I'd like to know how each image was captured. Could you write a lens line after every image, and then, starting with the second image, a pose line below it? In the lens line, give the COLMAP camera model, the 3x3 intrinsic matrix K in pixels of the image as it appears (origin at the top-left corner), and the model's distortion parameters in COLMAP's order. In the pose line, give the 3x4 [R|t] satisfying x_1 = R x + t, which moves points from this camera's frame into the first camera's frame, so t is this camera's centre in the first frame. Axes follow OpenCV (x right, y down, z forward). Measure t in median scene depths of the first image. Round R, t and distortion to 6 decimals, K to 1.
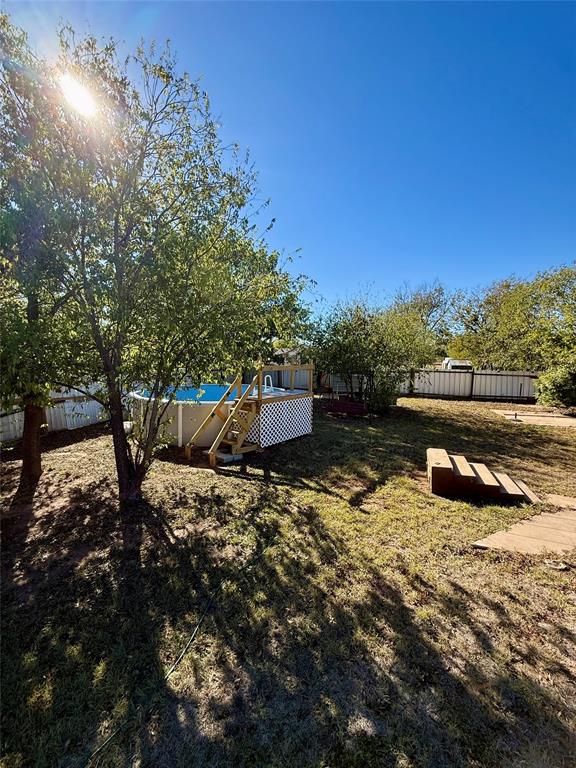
lens RADIAL K [[307.3, 0, 285.6], [0, 307.3, 383.3], [0, 0, 1]] dist [0.002829, -0.000019]
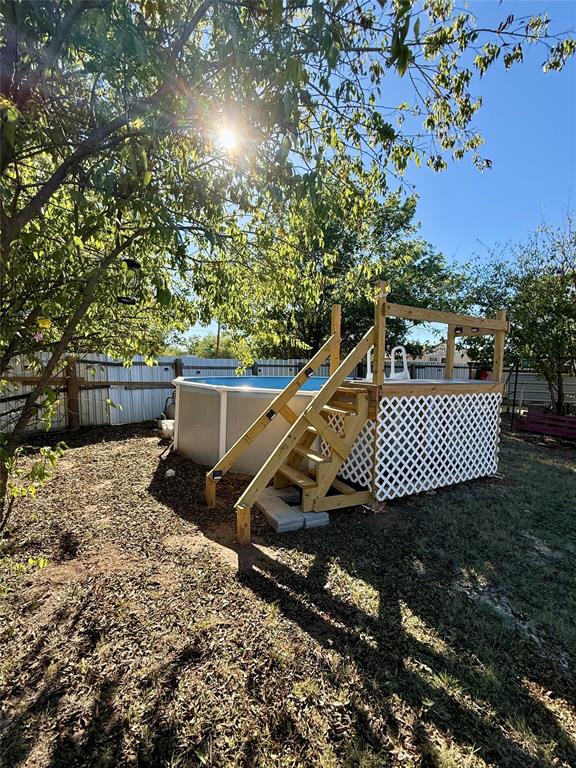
lens RADIAL K [[307.3, 0, 285.0], [0, 307.3, 388.3], [0, 0, 1]] dist [0.002829, -0.000019]
pose [[0.923499, 0.033258, -0.382157, -0.044640], [-0.046677, 0.998574, -0.025893, 0.080586], [0.380751, 0.041751, 0.923734, 0.620686]]
